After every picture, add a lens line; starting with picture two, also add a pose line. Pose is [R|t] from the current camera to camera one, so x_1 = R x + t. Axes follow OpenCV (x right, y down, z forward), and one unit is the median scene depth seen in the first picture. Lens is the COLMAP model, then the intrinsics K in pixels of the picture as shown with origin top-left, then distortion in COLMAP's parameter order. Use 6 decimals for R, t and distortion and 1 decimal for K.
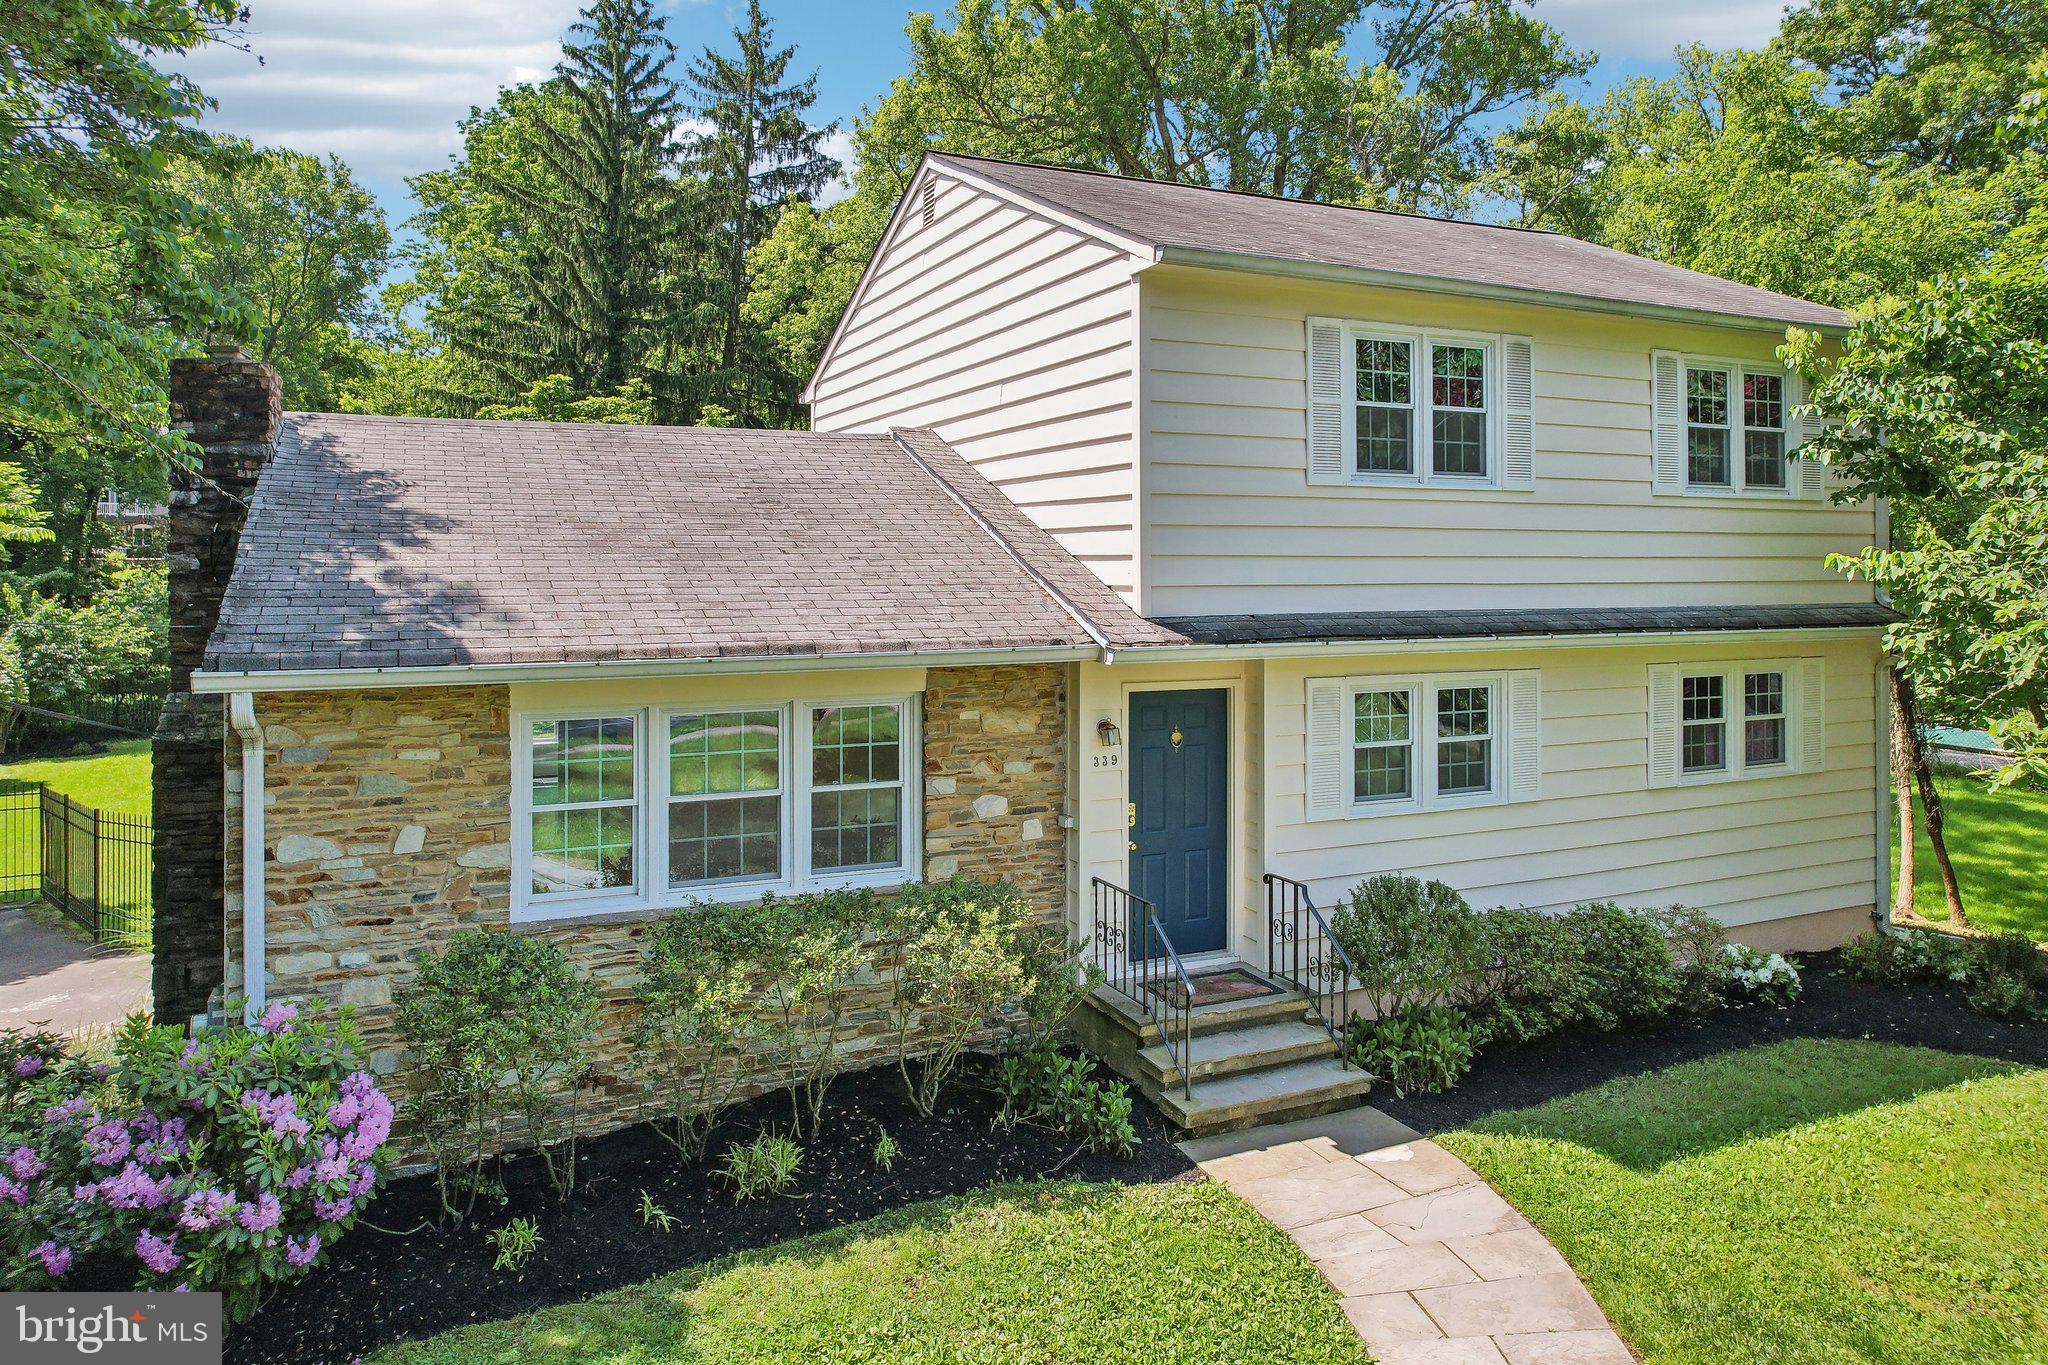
lens RADIAL K [[1384.3, 0, 1025.5], [0, 1384.3, 519.8], [0, 0, 1]] dist [-0.004199, 0.001887]
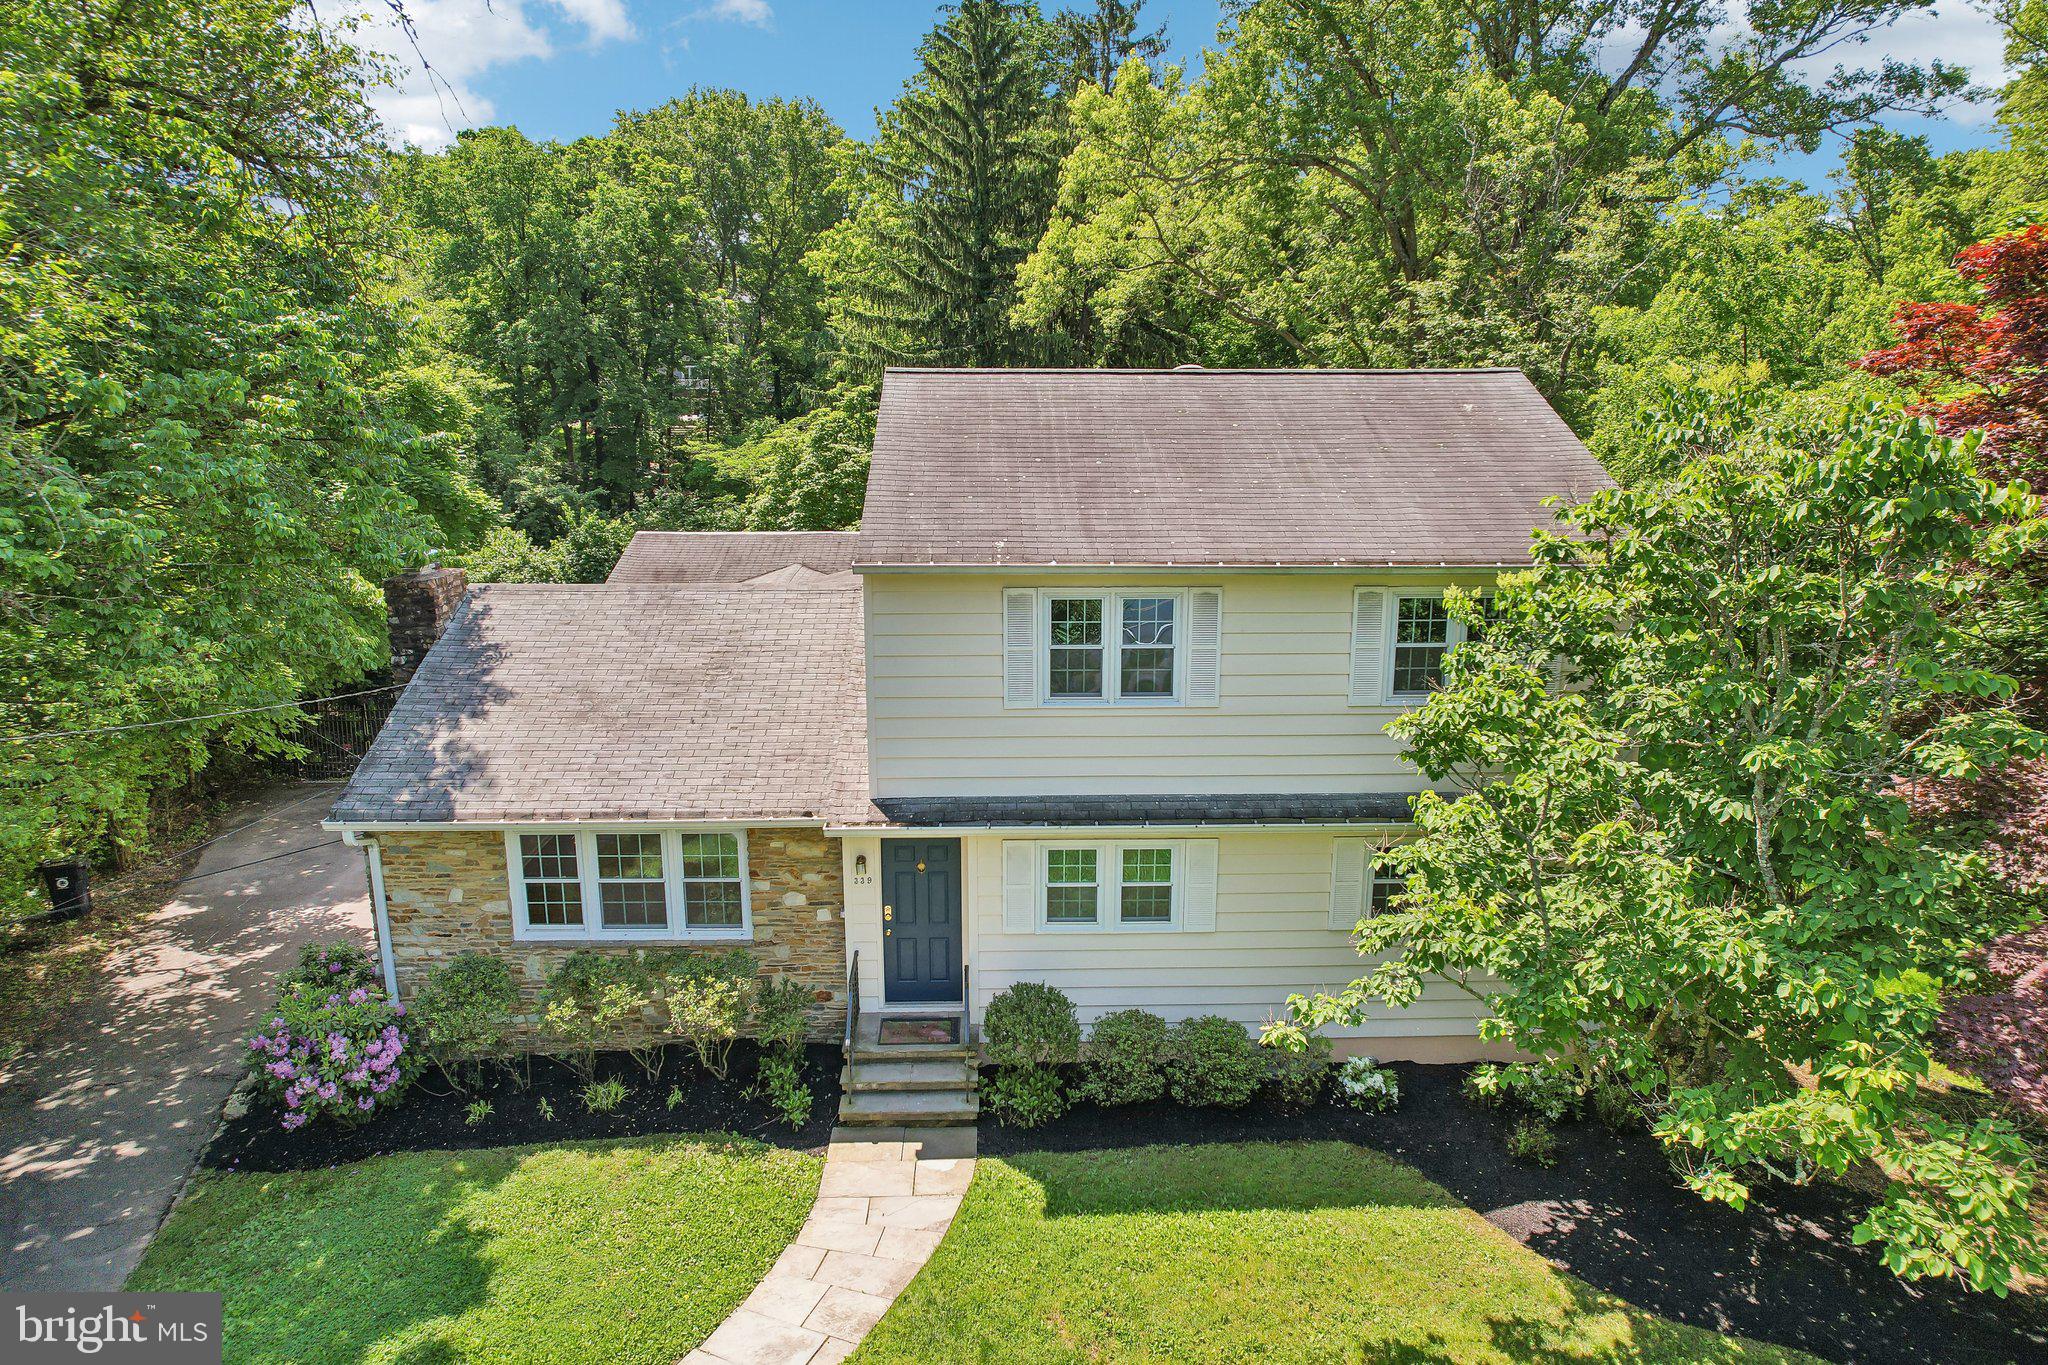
lens RADIAL K [[1295.3, 0, 992.5], [0, 1295.3, 685.9], [0, 0, 1]] dist [0.008534, 0.003208]
pose [[0.912727, 0.083234, -0.400002, 0.780737], [0.017965, 0.969907, 0.242814, -0.398233], [0.408175, -0.228809, 0.883765, -0.162975]]
